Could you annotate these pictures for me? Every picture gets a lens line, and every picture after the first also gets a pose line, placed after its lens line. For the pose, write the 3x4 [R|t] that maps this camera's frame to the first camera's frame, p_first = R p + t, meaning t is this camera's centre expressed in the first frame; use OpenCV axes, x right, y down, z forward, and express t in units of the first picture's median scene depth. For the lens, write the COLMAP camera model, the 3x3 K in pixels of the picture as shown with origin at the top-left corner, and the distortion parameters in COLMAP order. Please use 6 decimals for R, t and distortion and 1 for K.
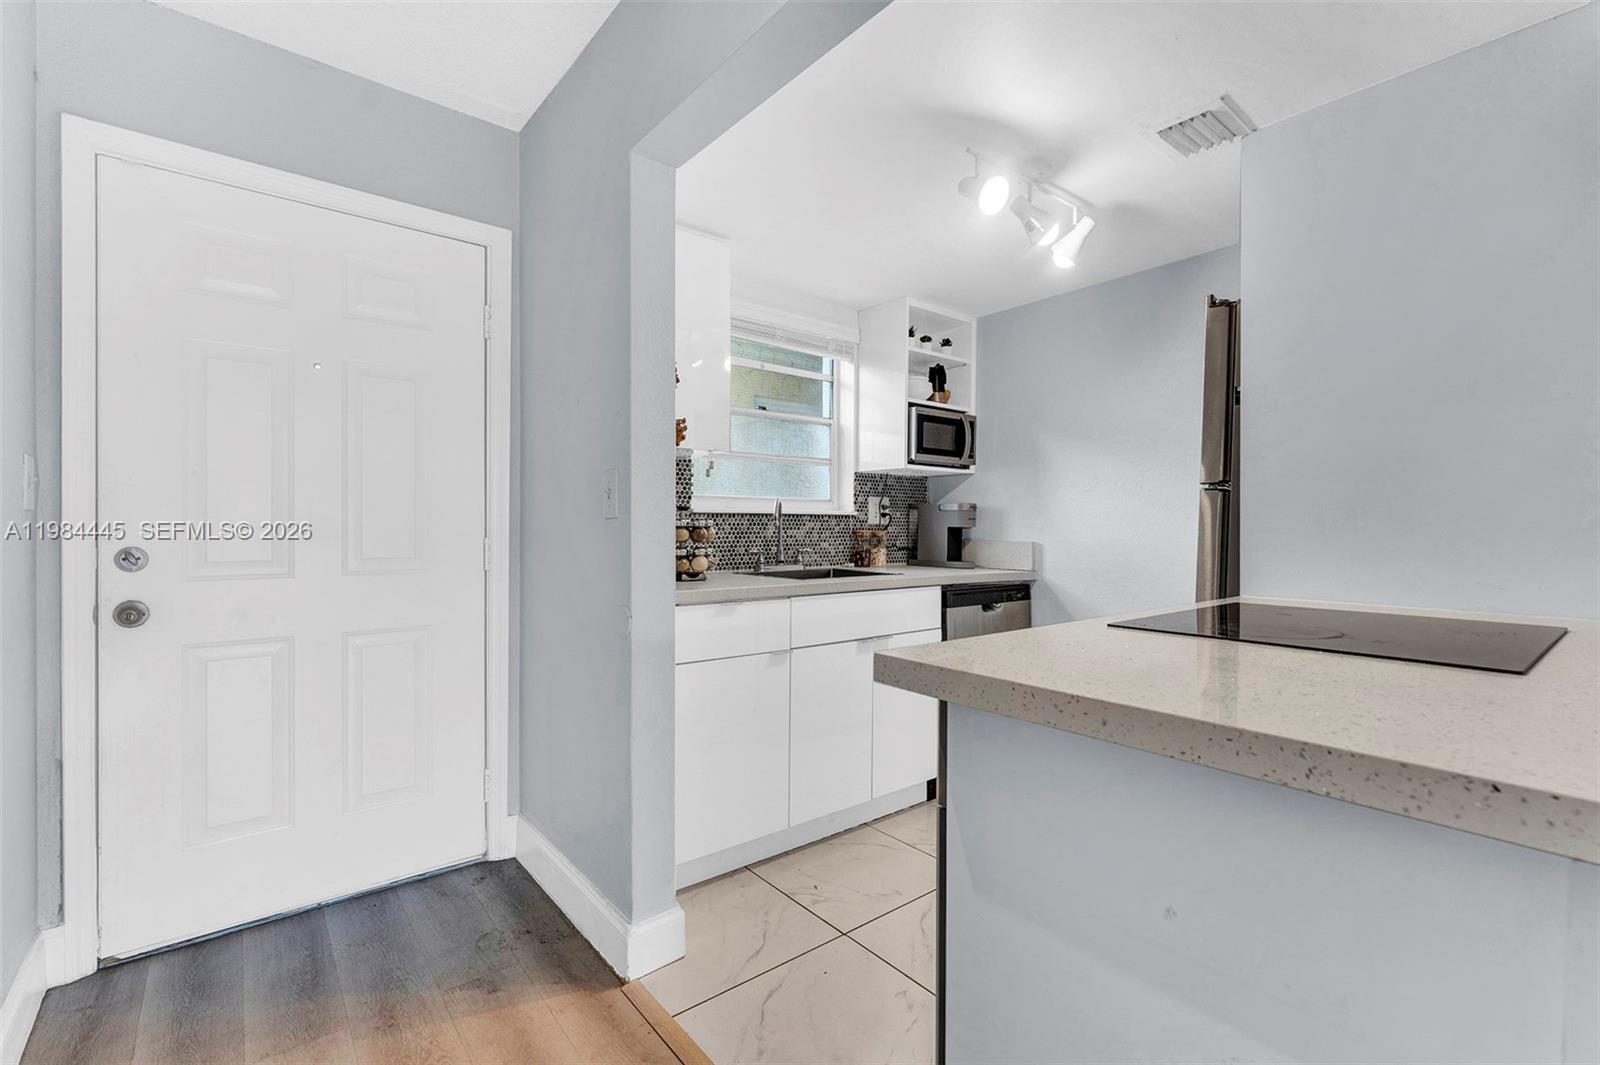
lens RADIAL K [[704.1, 0, 800.0], [0, 704.1, 532.5], [0, 0, 1]] dist [0.000094, -0.004012]
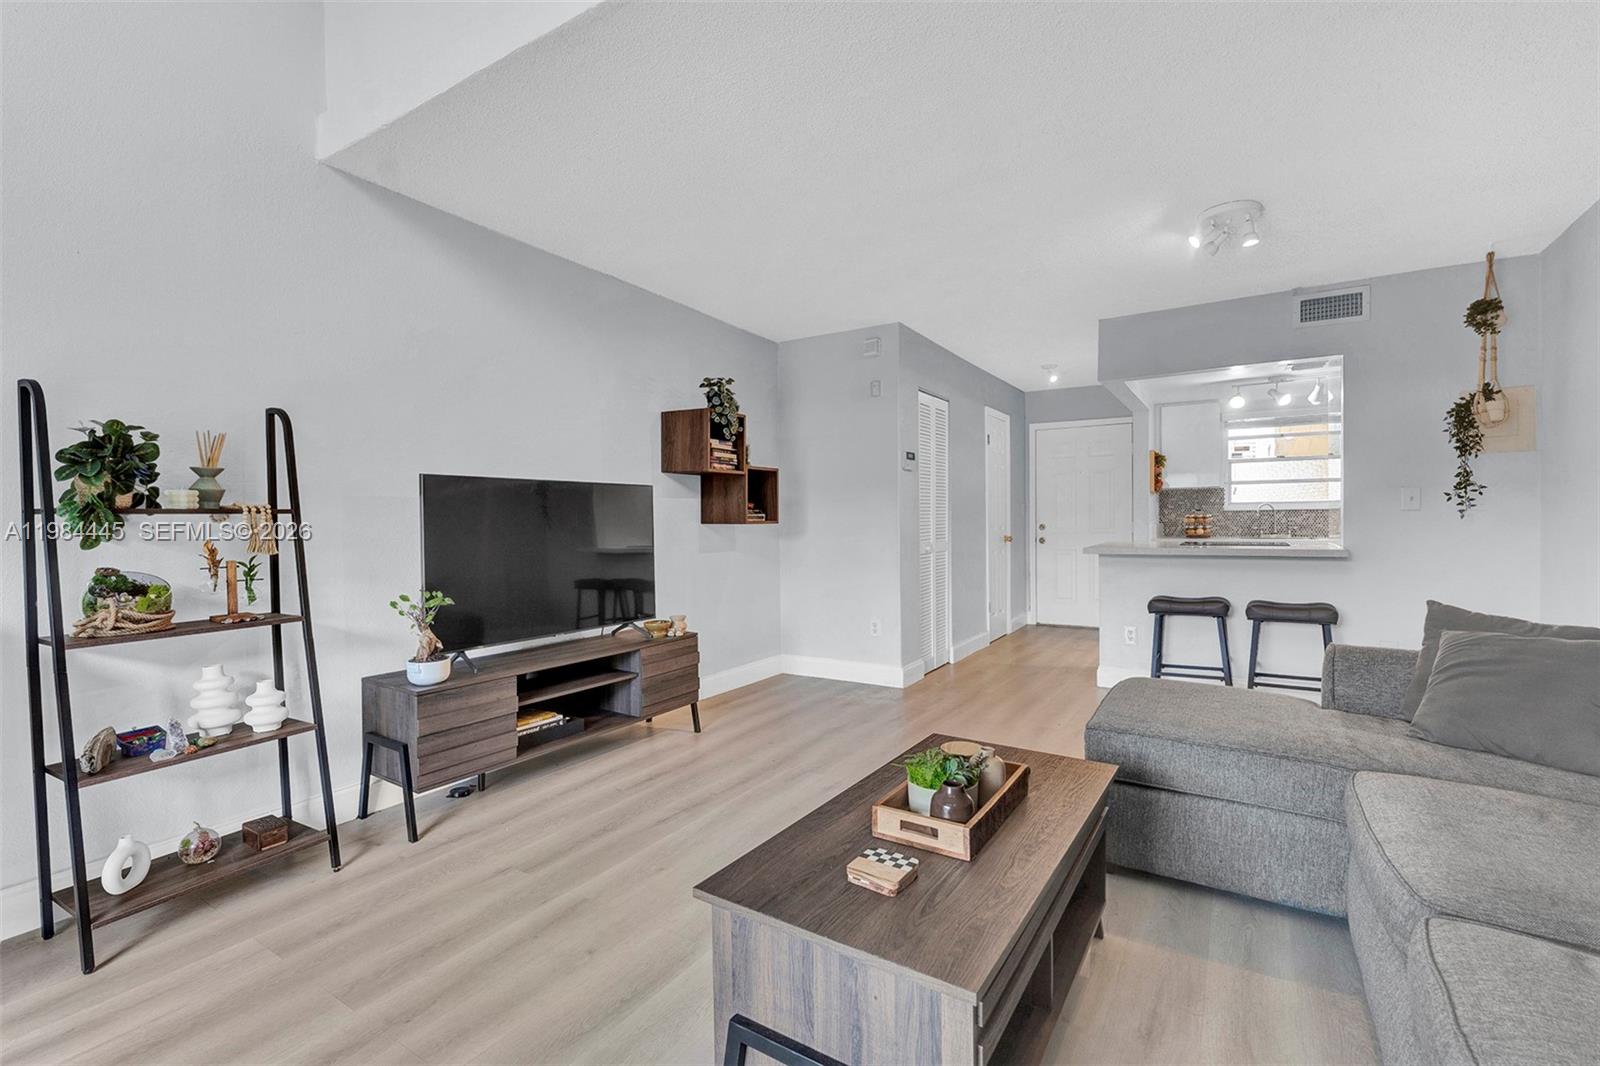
lens RADIAL K [[704.1, 0, 800.0], [0, 704.1, 533.0], [0, 0, 1]] dist [0.000094, -0.004012]
pose [[0.309467, 0.008424, -0.950873, 1.982314], [0.002866, 0.999948, 0.009792, 0.021837], [0.950906, -0.005756, 0.309426, -1.274431]]
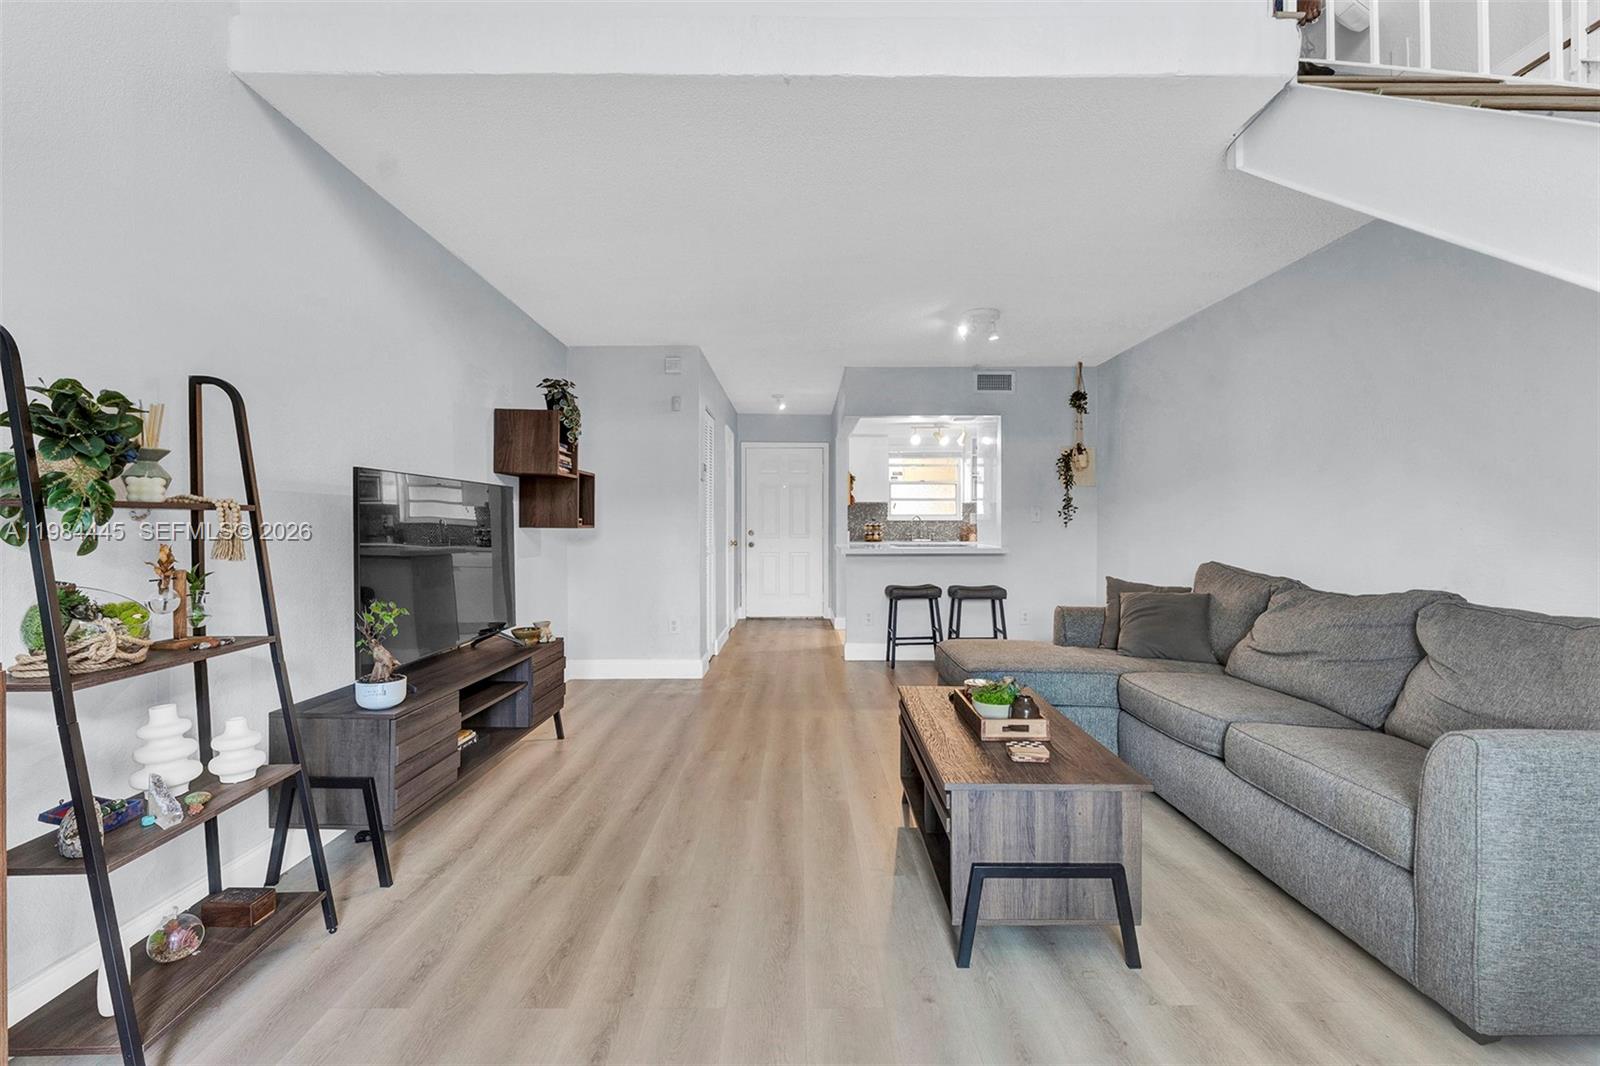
lens RADIAL K [[704.1, 0, 800.0], [0, 704.1, 533.0], [0, 0, 1]] dist [0.000094, -0.004012]
pose [[0.770963, 0.000987, -0.636880, 1.803050], [-0.000730, 1.000000, 0.000667, 0.027258], [0.636880, -0.000049, 0.770963, -1.902345]]
